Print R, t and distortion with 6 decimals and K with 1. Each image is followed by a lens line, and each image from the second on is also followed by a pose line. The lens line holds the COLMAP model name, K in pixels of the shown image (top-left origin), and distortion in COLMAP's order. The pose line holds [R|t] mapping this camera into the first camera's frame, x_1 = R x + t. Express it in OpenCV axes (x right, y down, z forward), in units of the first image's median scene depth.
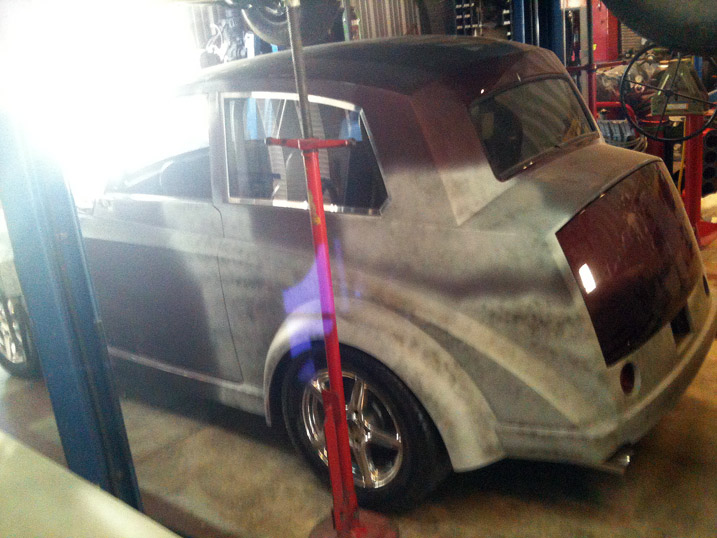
lens RADIAL K [[753.3, 0, 358.5], [0, 753.3, 269.0], [0, 0, 1]] dist [-0.020905, -0.041467]
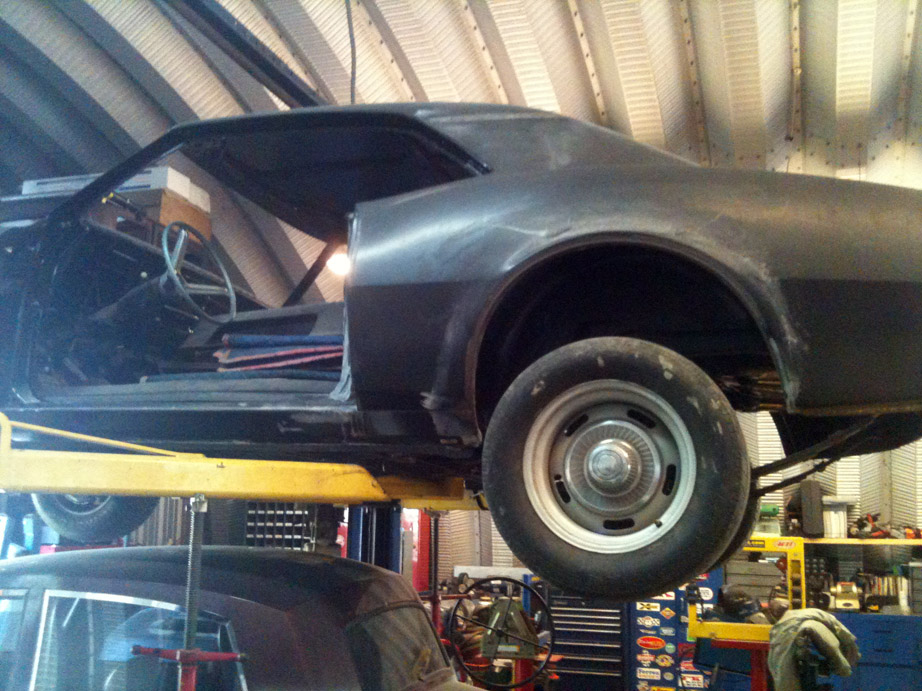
lens RADIAL K [[968.7, 0, 461.0], [0, 968.7, 345.5], [0, 0, 1]] dist [-0.020905, -0.041467]
pose [[0.921458, 0.179505, 0.344519, -0.103259], [0.010661, 0.874824, -0.484324, 0.031404], [-0.388332, 0.449957, 0.804199, -0.099245]]
